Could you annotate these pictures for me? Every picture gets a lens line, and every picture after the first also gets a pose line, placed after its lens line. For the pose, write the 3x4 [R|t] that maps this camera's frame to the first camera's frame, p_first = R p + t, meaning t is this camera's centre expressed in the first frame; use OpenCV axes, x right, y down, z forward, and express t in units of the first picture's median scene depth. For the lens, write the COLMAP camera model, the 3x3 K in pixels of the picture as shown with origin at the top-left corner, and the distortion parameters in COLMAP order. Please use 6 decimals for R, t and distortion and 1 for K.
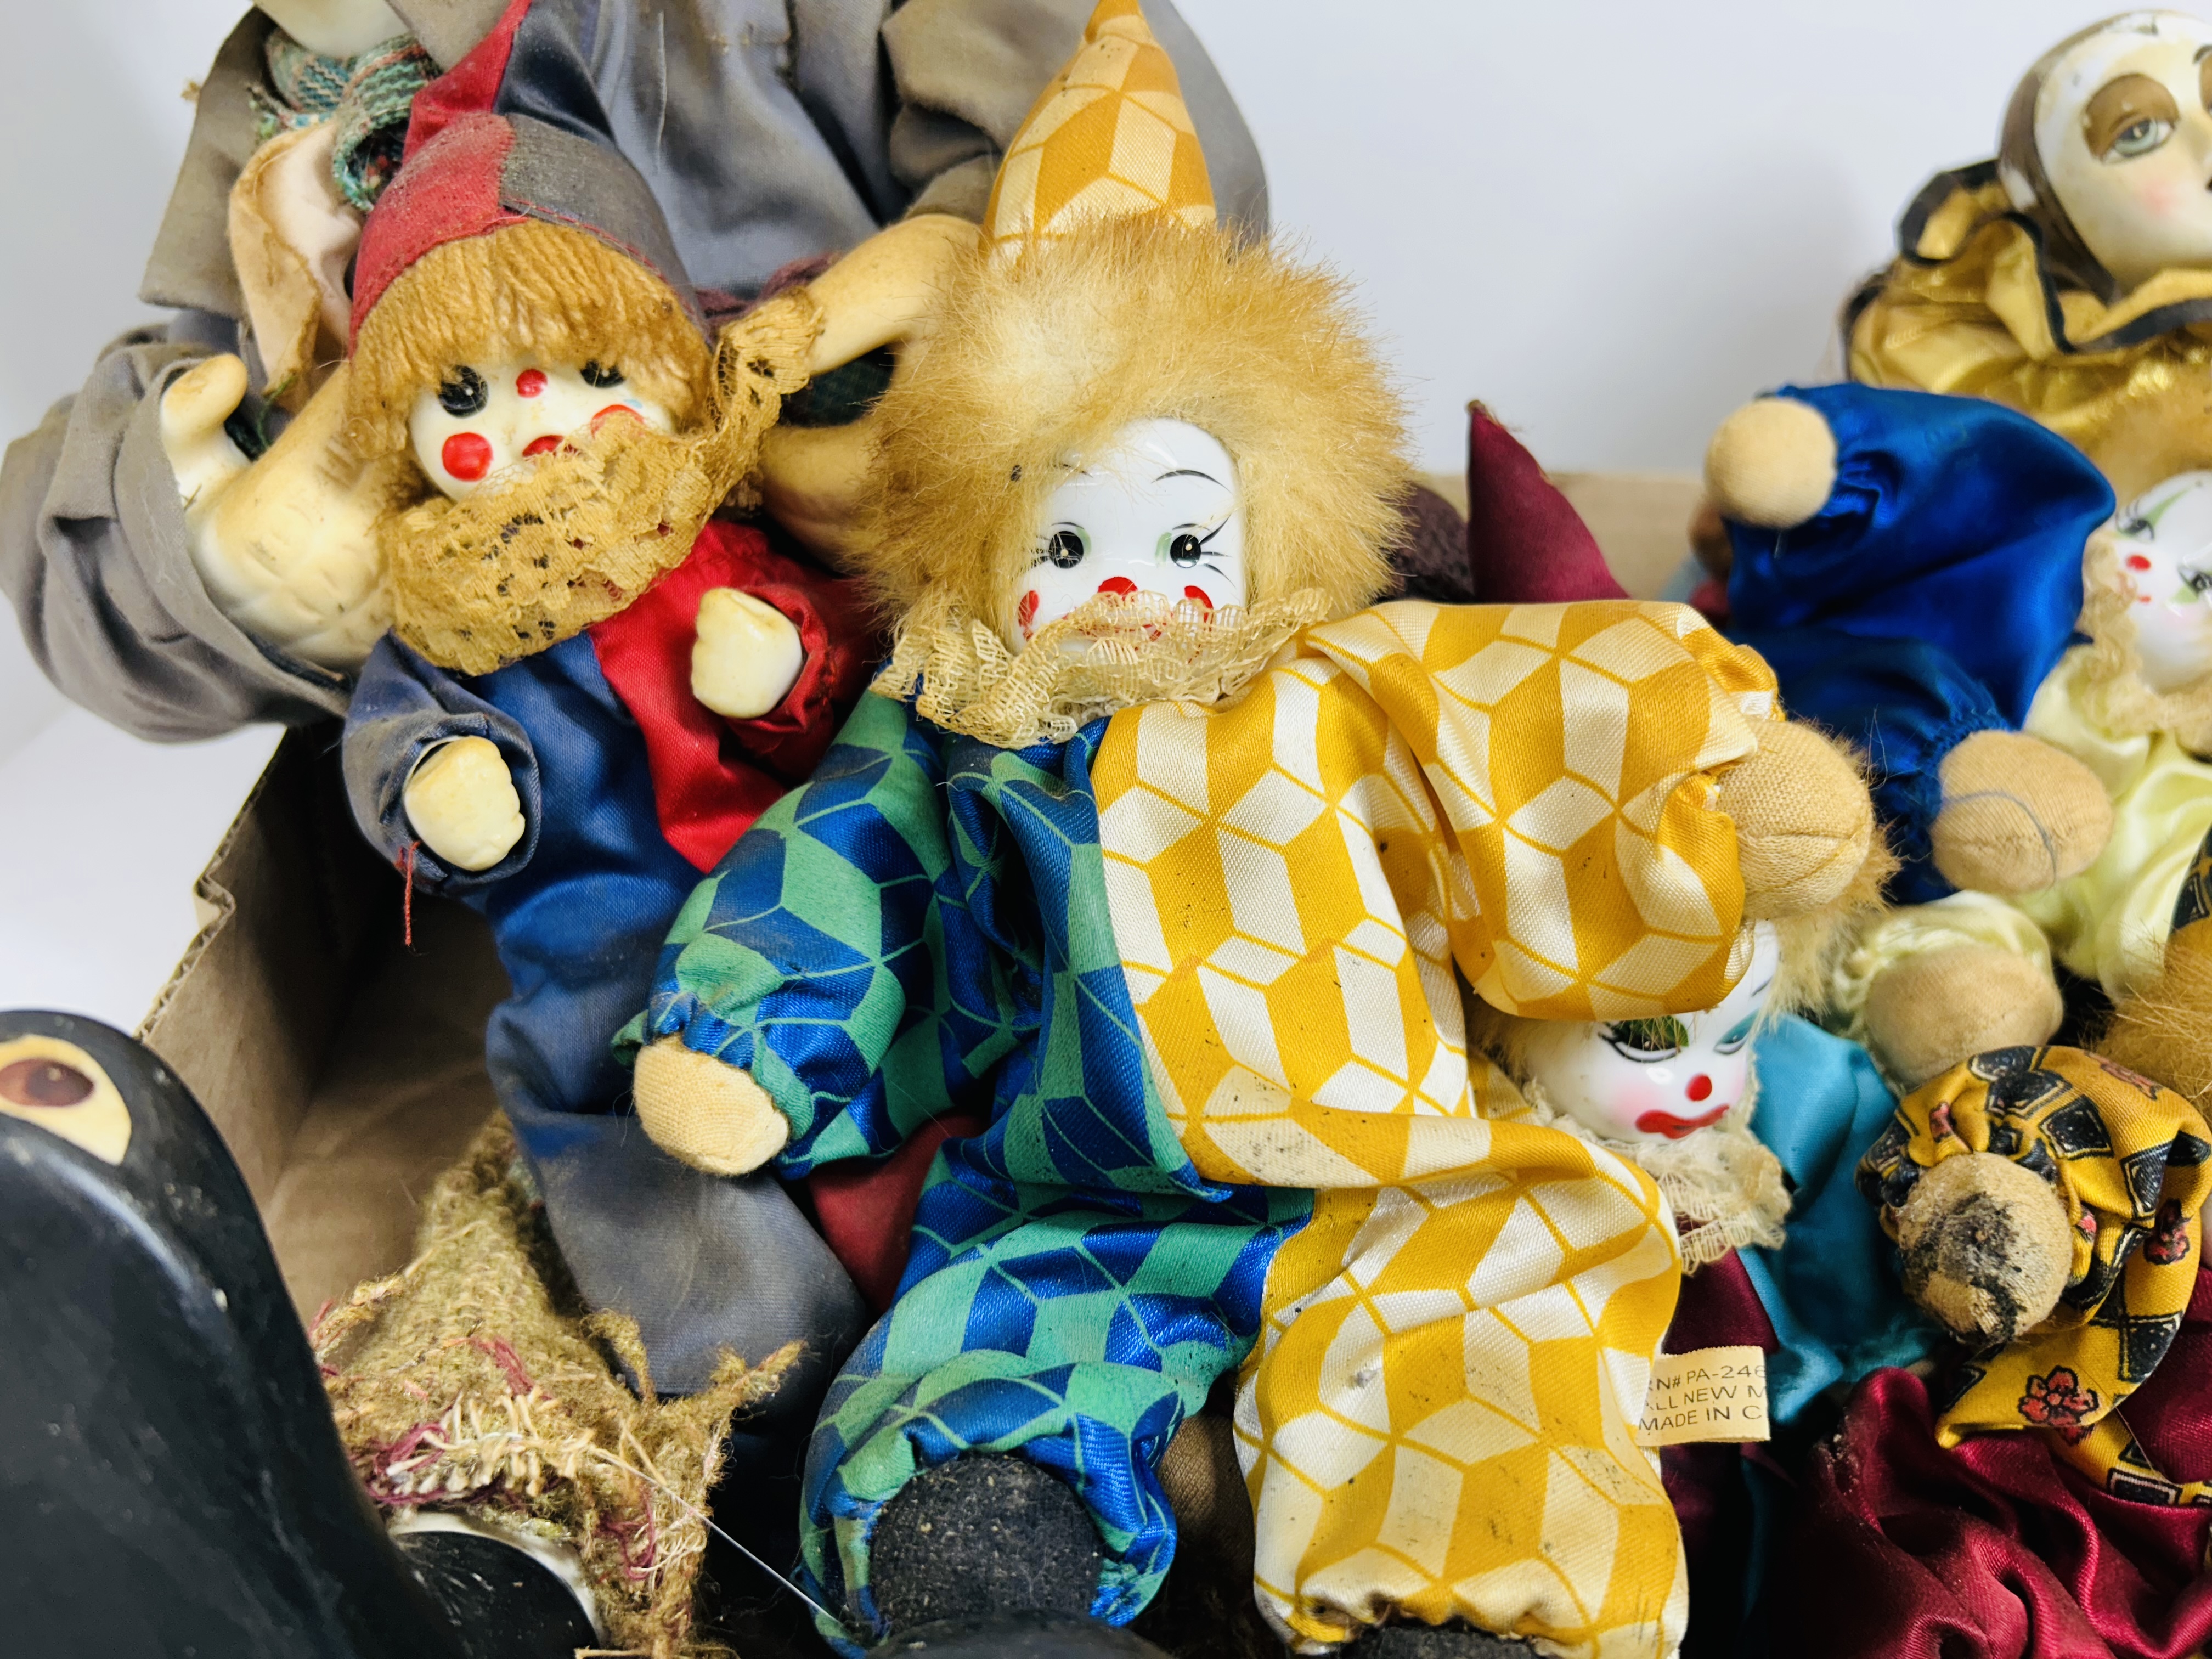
lens RADIAL K [[1678.2, 0, 1090.9], [0, 1678.2, 819.9], [0, 0, 1]] dist [0.010604, -0.038718]
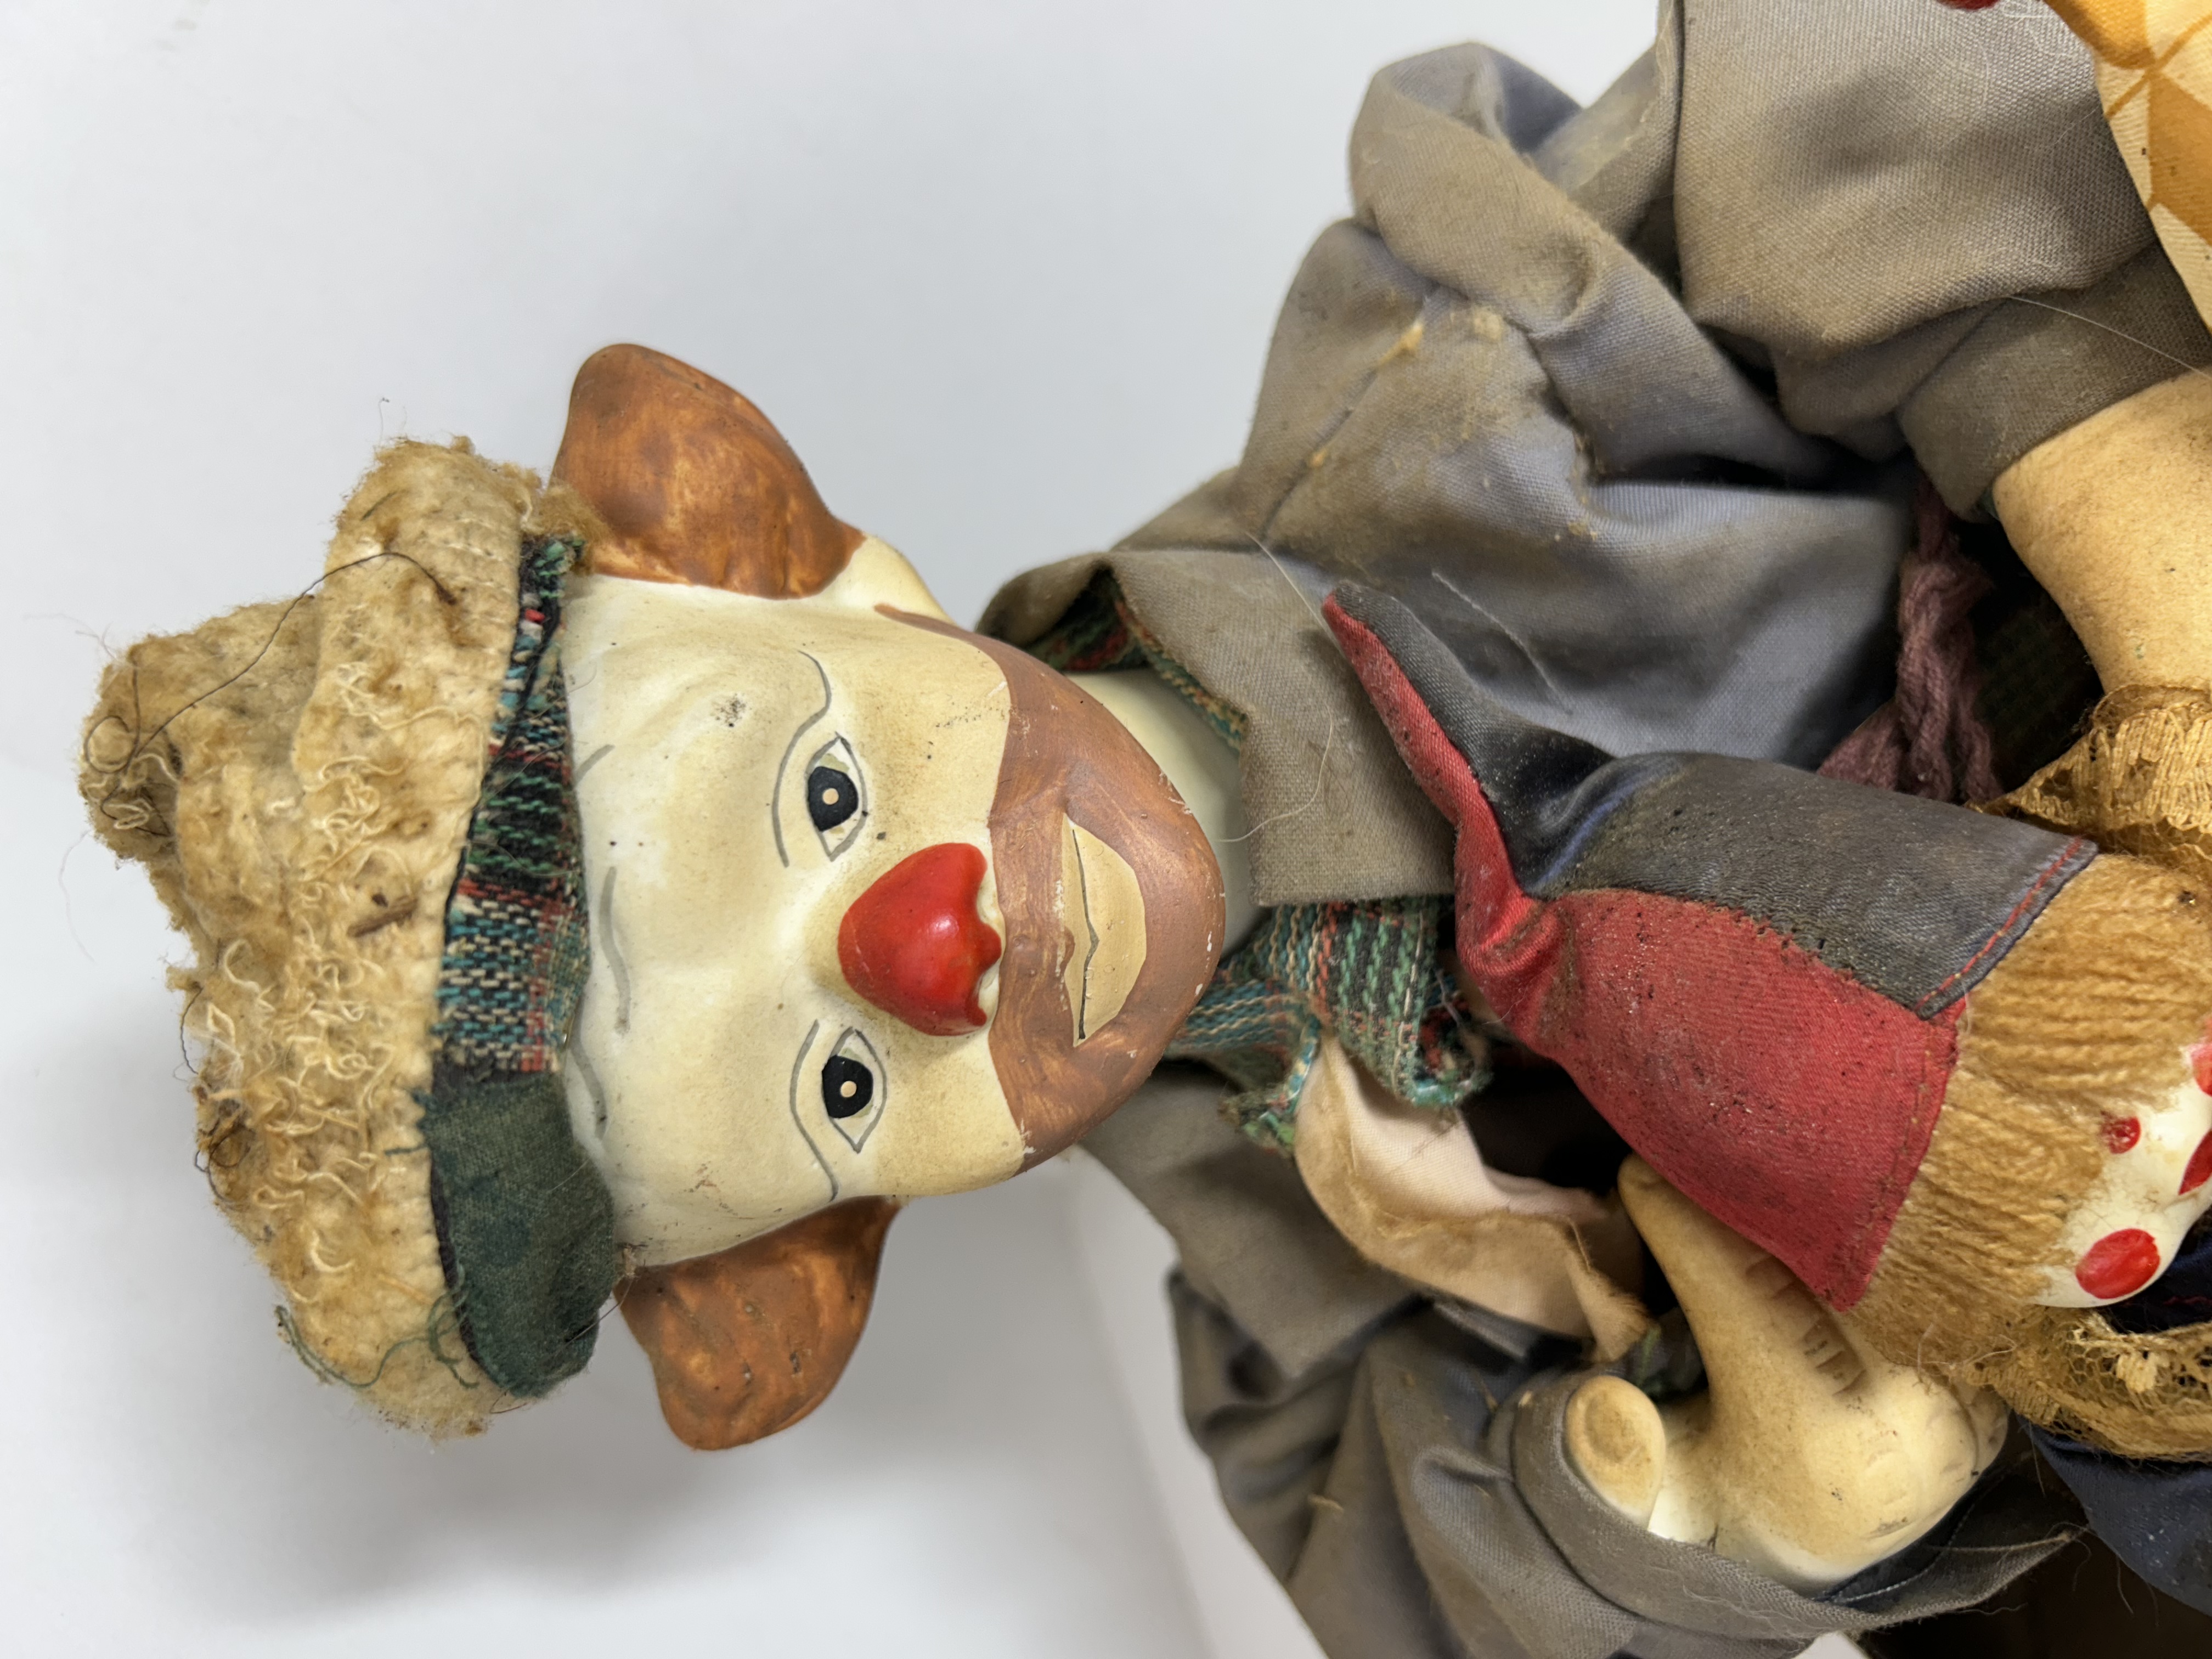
lens RADIAL K [[1678.2, 0, 1056.5], [0, 1678.2, 837.4], [0, 0, 1]] dist [0.010604, -0.038718]
pose [[0.590524, -0.787709, -0.175488, -0.385242], [0.804279, 0.592343, 0.047597, -0.708563], [0.066457, -0.169249, 0.983330, 0.367108]]
